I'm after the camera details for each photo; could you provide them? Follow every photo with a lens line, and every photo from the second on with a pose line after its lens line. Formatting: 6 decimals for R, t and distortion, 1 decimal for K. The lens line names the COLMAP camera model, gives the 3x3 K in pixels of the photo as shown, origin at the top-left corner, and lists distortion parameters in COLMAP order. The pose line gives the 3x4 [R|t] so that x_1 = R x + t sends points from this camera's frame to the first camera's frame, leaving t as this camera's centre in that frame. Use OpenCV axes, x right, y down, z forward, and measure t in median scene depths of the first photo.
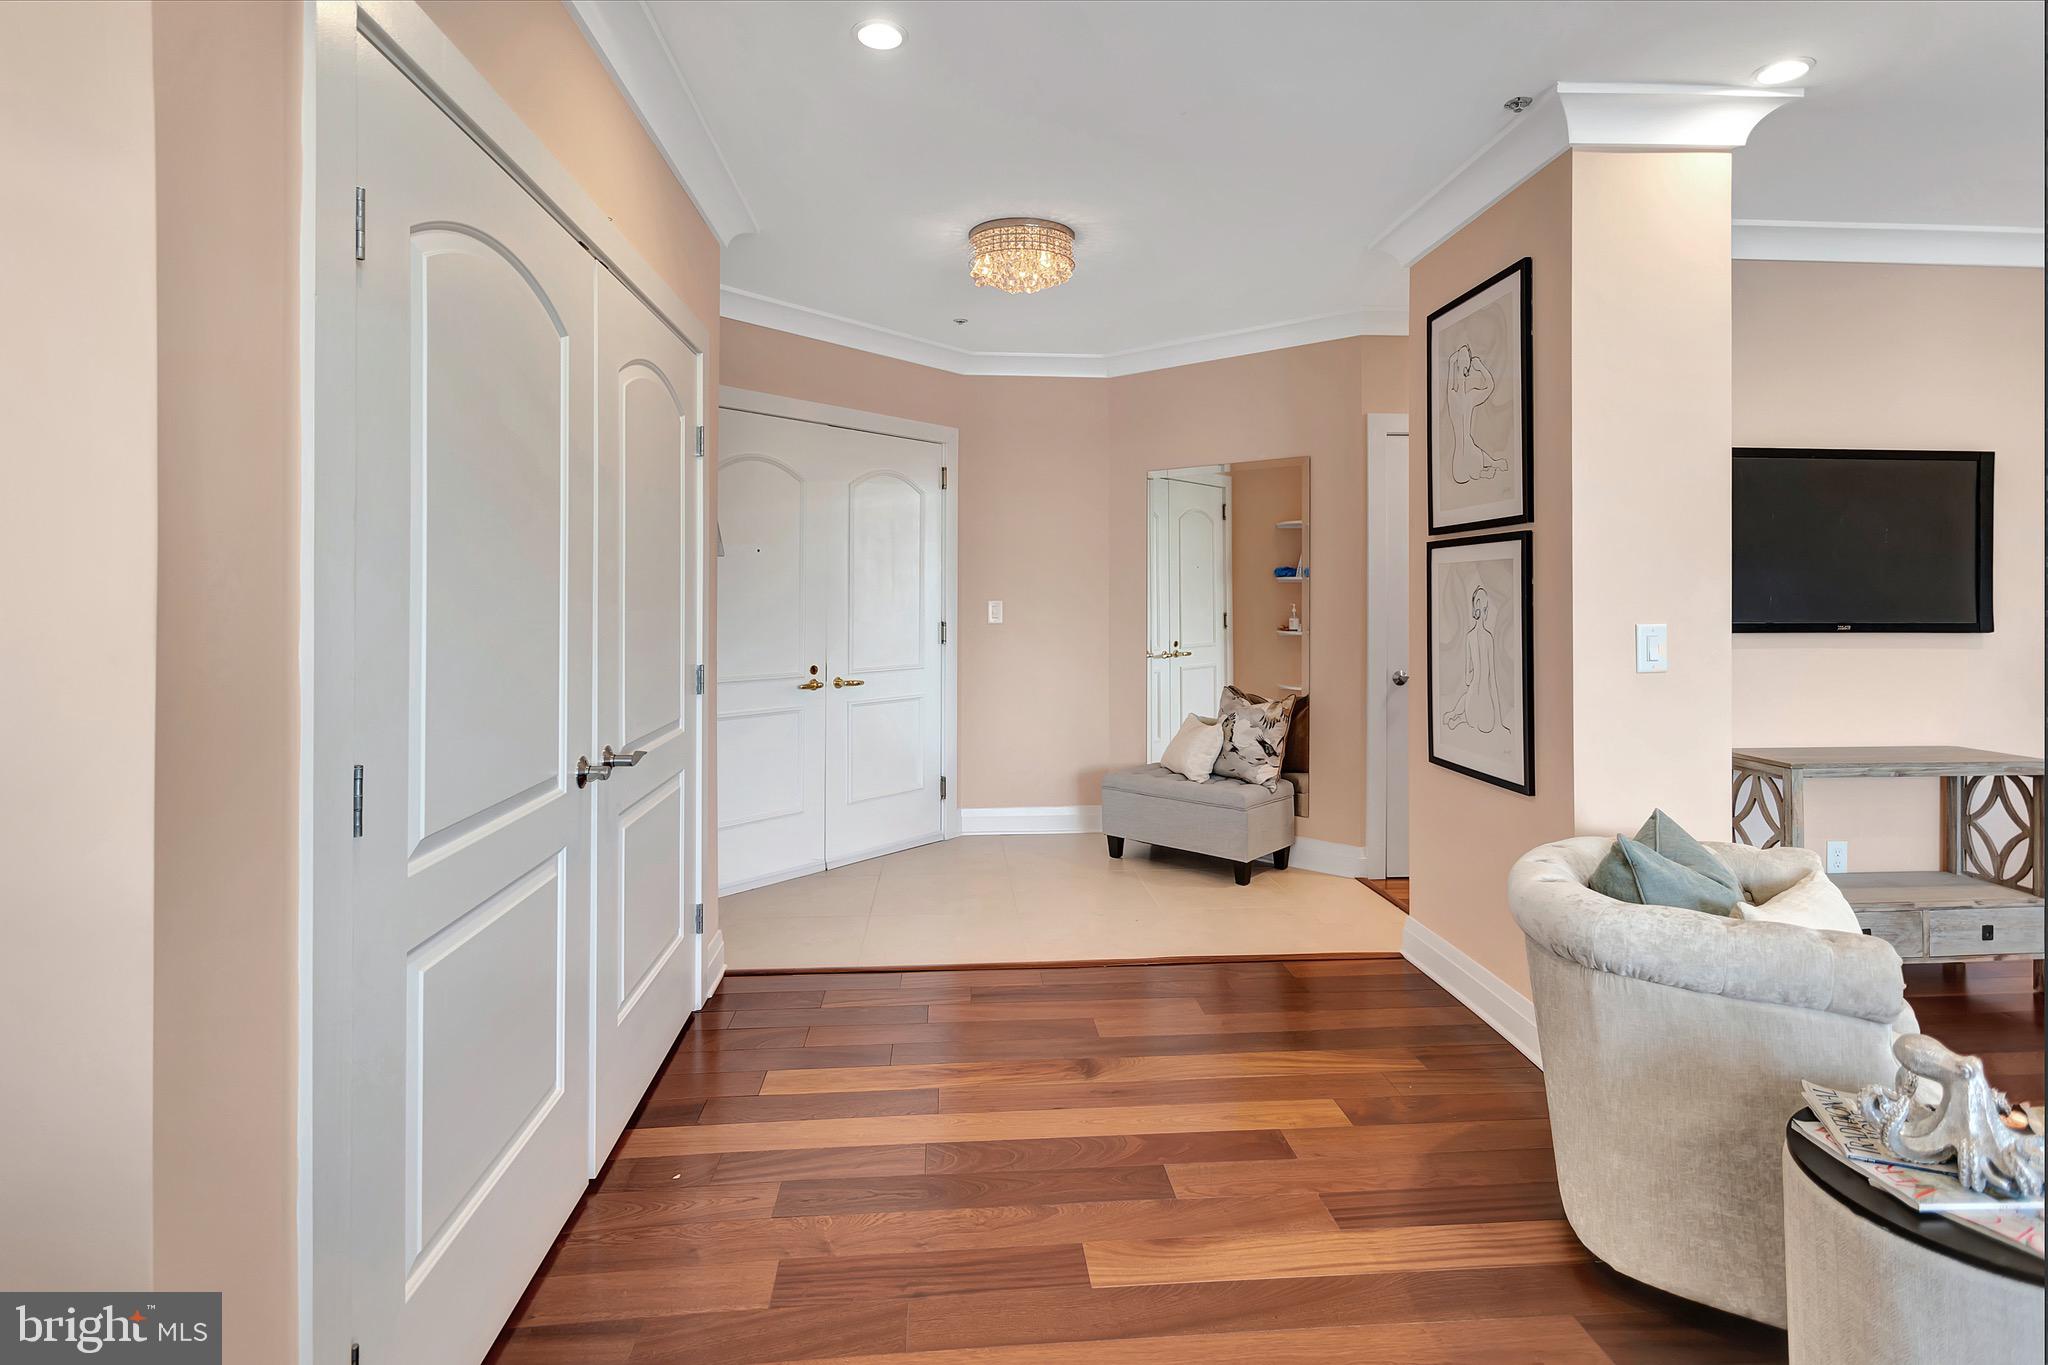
lens RADIAL K [[993.0, 0, 1026.4], [0, 993.0, 604.6], [0, 0, 1]] dist [-0.001618, 0.000601]
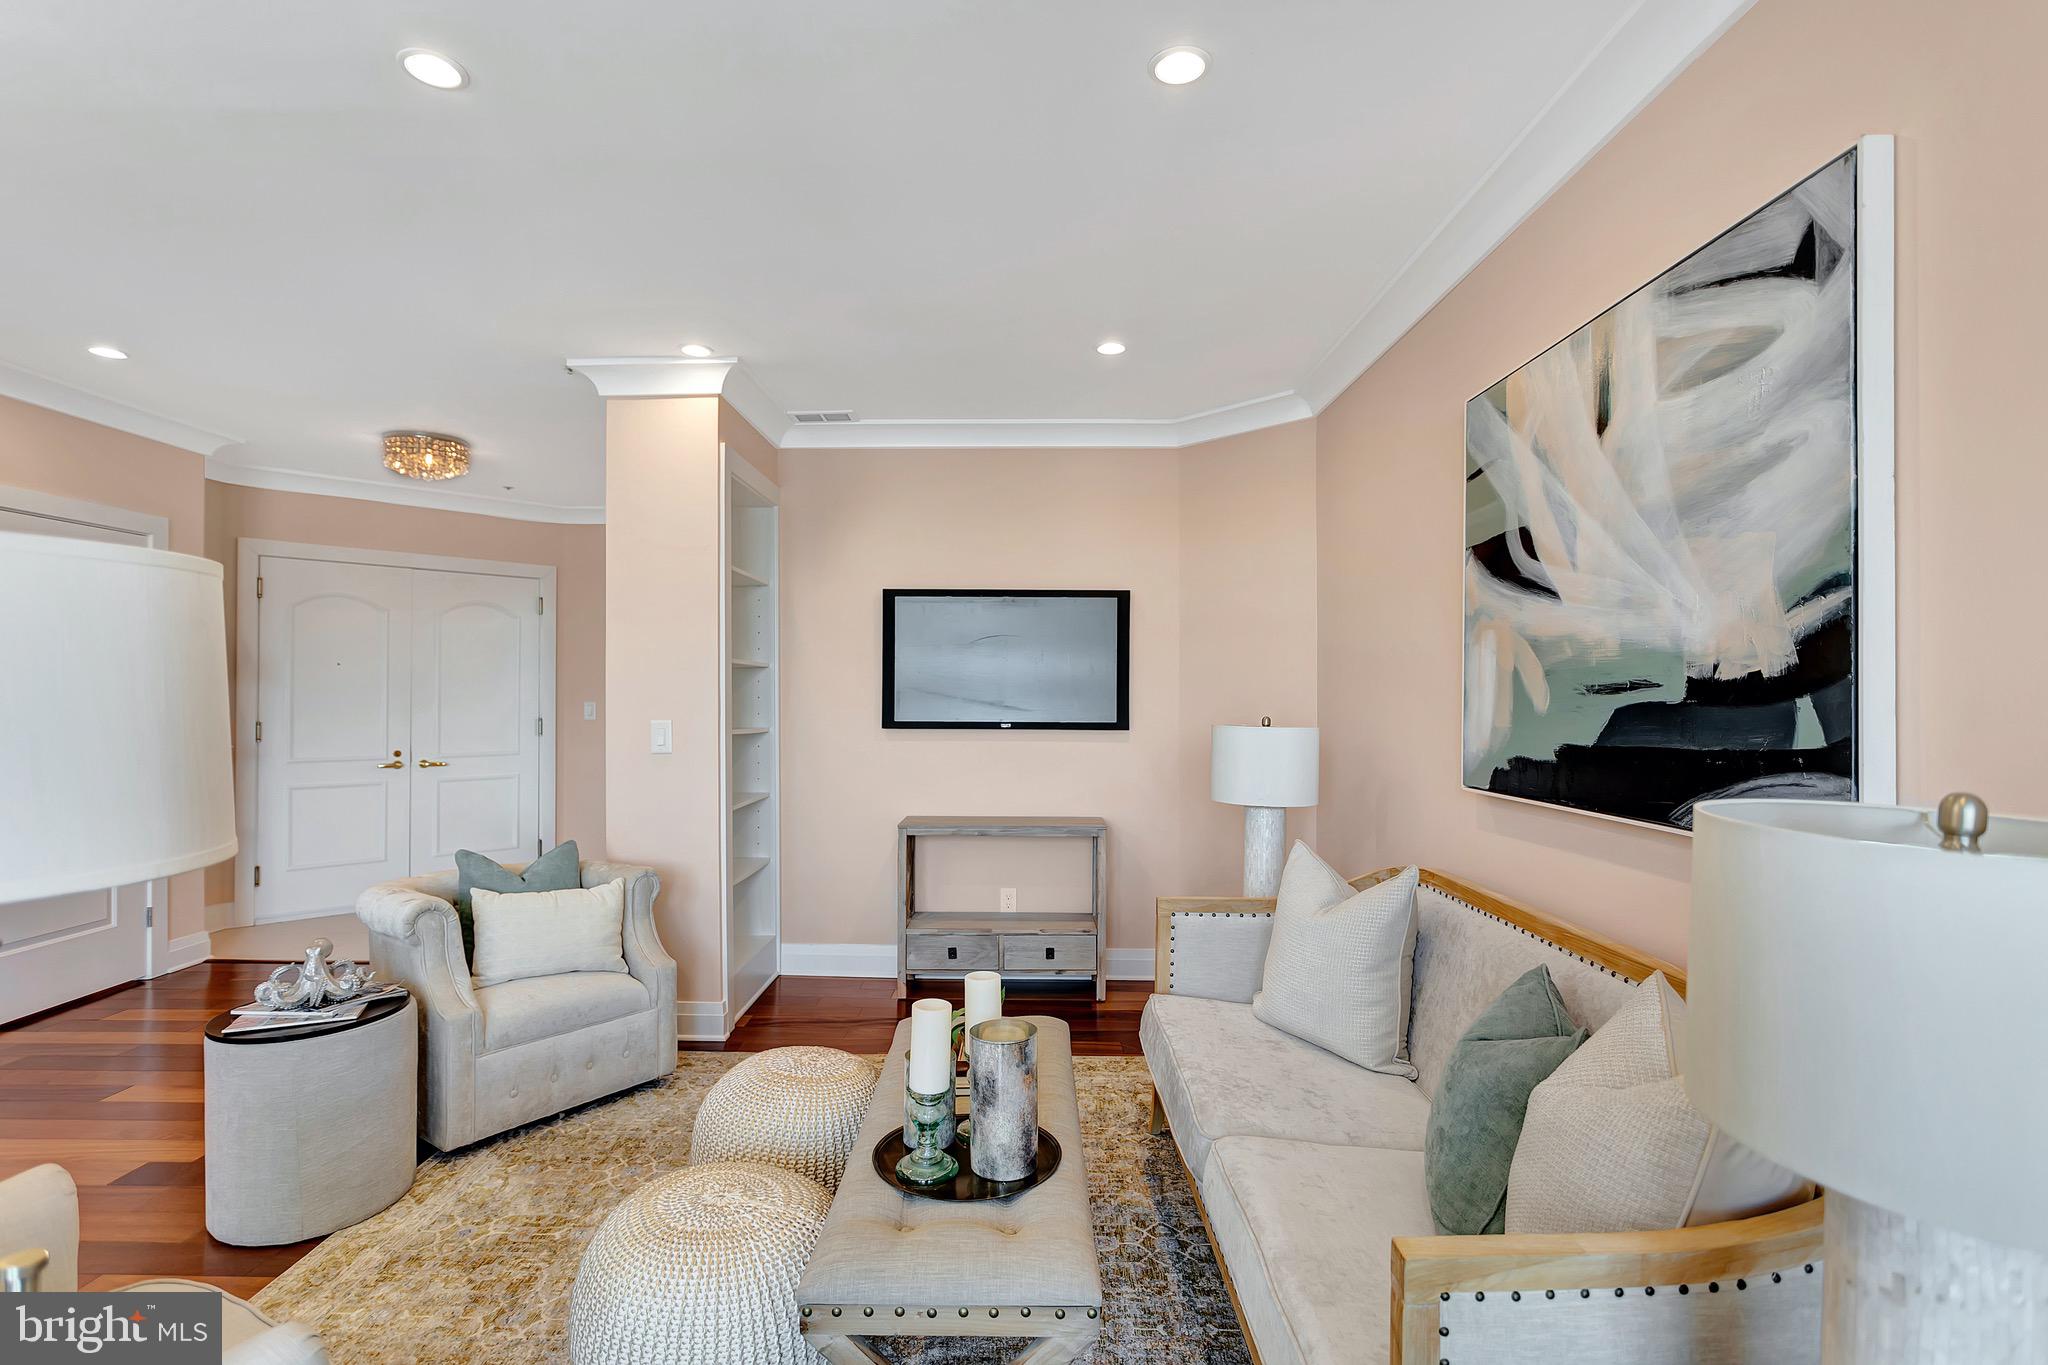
lens RADIAL K [[993.0, 0, 1028.9], [0, 993.0, 693.1], [0, 0, 1]] dist [-0.001618, 0.000601]
pose [[0.995017, 0.001147, -0.099694, 0.754657], [-0.002386, 0.999921, -0.012310, -0.001023], [0.099672, 0.012486, 0.994942, -0.231733]]
